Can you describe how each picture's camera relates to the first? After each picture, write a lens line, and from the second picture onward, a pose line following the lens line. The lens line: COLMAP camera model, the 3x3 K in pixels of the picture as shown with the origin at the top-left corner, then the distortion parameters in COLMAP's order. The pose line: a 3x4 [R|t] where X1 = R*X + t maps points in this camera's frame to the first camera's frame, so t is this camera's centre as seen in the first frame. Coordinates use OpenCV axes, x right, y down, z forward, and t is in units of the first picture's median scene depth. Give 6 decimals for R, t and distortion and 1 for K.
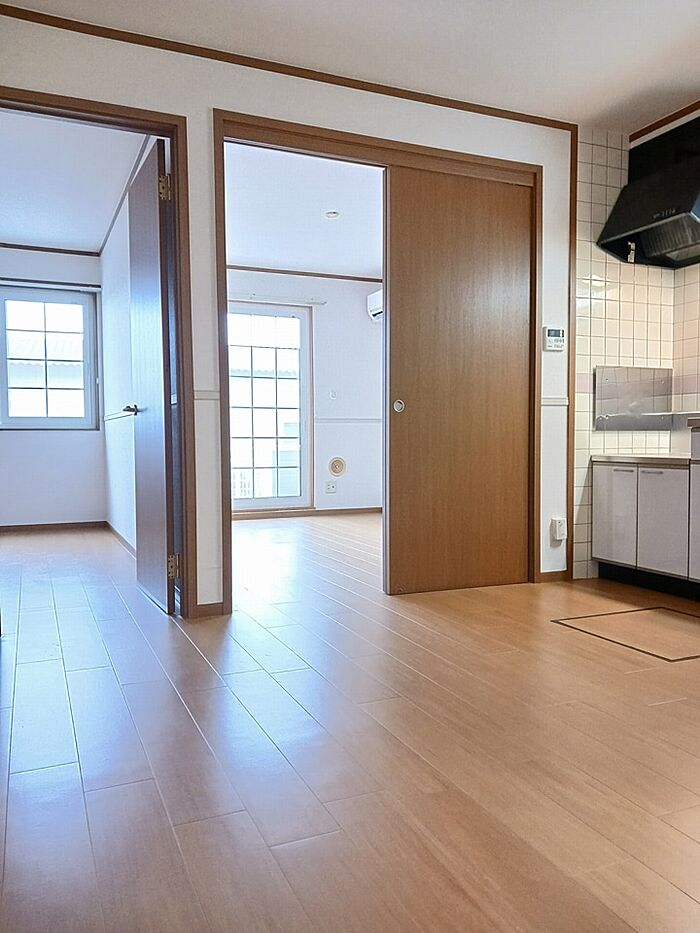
lens RADIAL K [[731.5, 0, 347.7], [0, 731.5, 468.7], [0, 0, 1]] dist [0.008192, 0.002992]
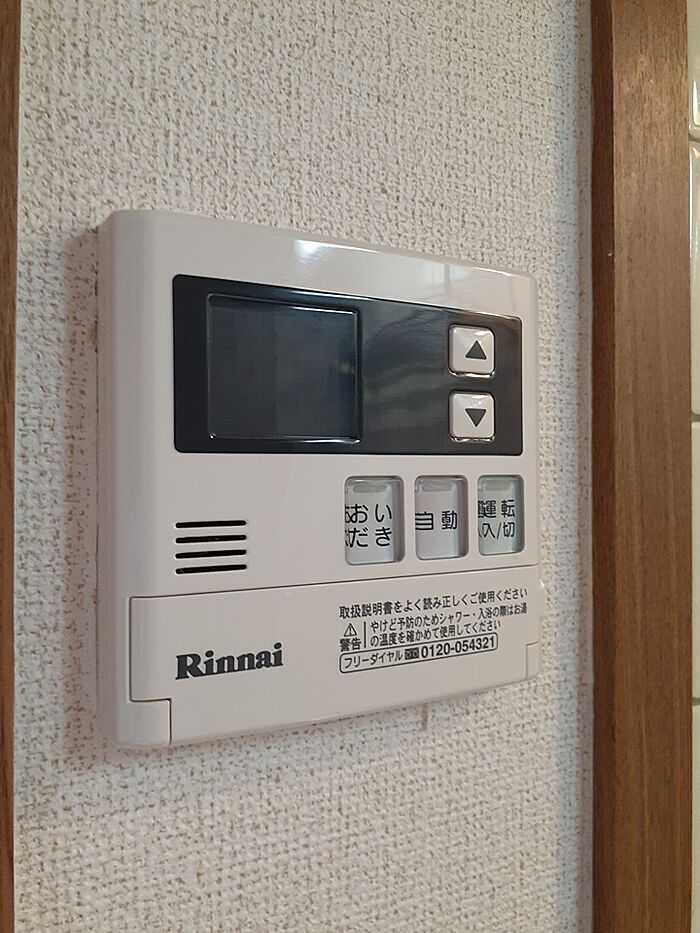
lens RADIAL K [[731.5, 0, 347.7], [0, 731.5, 468.7], [0, 0, 1]] dist [0.008192, 0.002992]
pose [[0.995695, 0.001657, 0.092677, 0.272999], [0.003441, 0.998491, -0.054815, -0.172748], [-0.092628, 0.054897, 0.994186, 0.934188]]
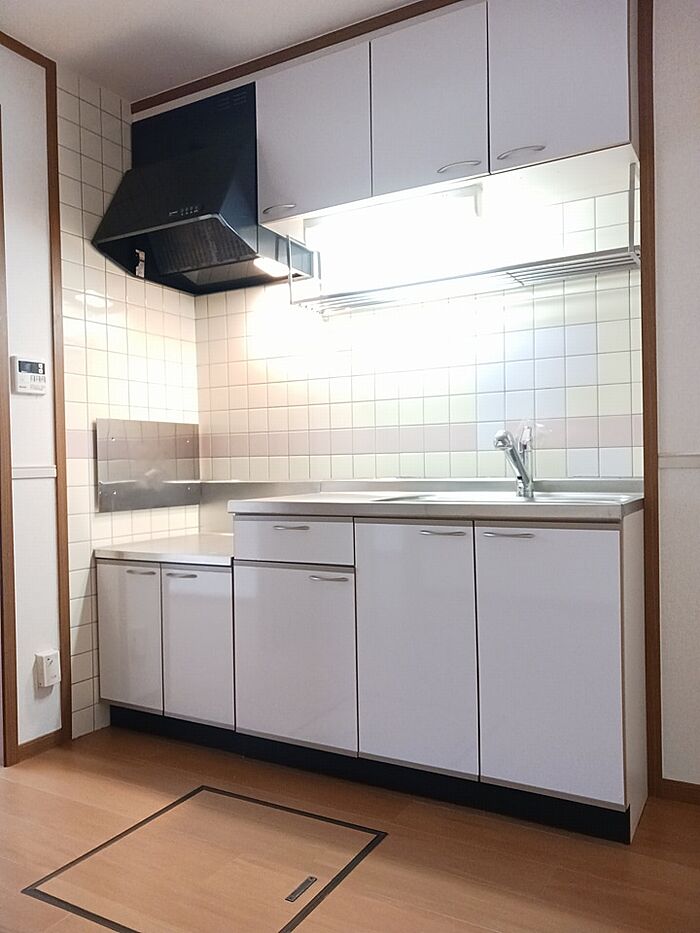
lens RADIAL K [[731.5, 0, 347.7], [0, 731.5, 468.7], [0, 0, 1]] dist [0.008192, 0.002992]
pose [[0.800316, -0.016600, 0.599349, 0.114932], [0.044870, 0.998472, -0.032261, -0.060681], [-0.597897, 0.052712, 0.799838, 0.311991]]
